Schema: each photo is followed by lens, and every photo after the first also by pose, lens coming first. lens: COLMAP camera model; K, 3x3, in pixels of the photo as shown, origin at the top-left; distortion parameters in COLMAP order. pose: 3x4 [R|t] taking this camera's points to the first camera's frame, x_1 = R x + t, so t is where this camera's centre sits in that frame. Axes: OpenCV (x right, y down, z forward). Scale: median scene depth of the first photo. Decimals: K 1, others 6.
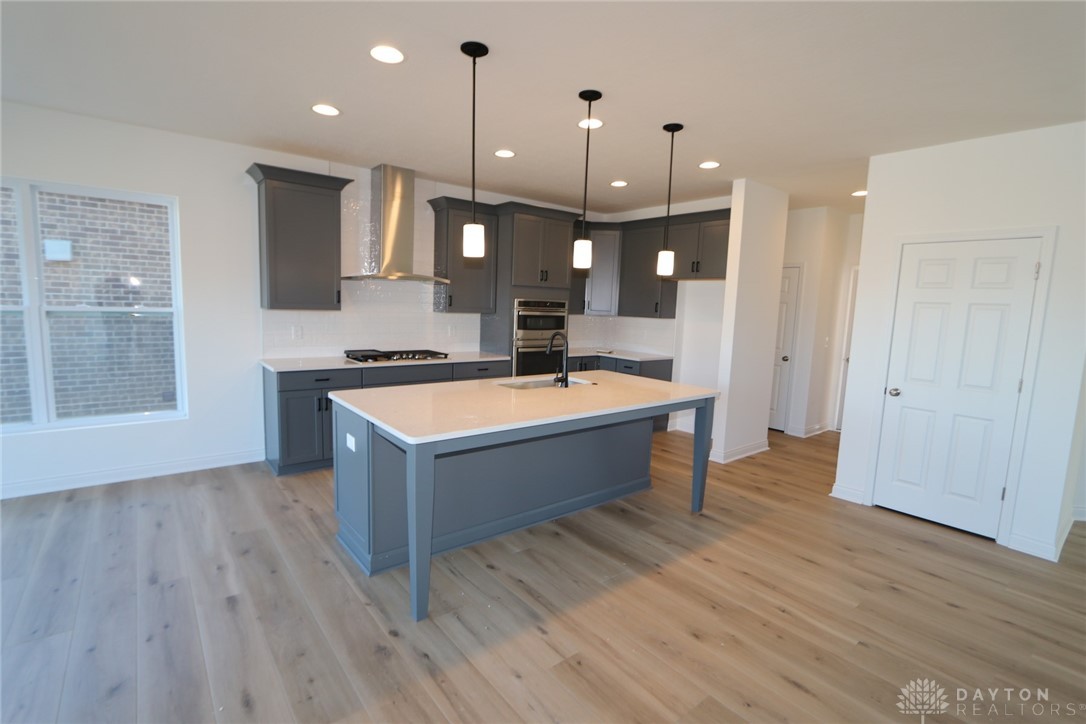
lens RADIAL K [[502.9, 0, 538.6], [0, 502.9, 362.5], [0, 0, 1]] dist [-0.012103, -0.000599]
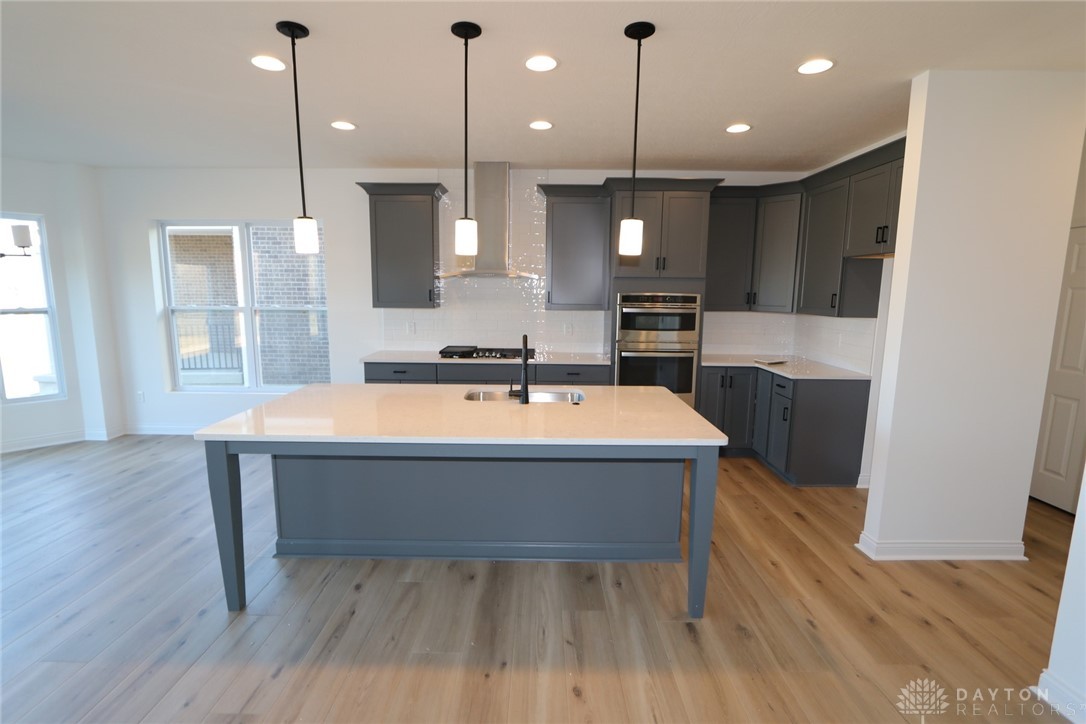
lens RADIAL K [[502.9, 0, 540.4], [0, 502.9, 363.1], [0, 0, 1]] dist [-0.012103, -0.000599]
pose [[0.778750, 0.062956, -0.624168, 0.459108], [-0.056477, 0.997947, 0.030193, -0.032641], [0.624787, 0.011738, 0.780707, 0.310162]]
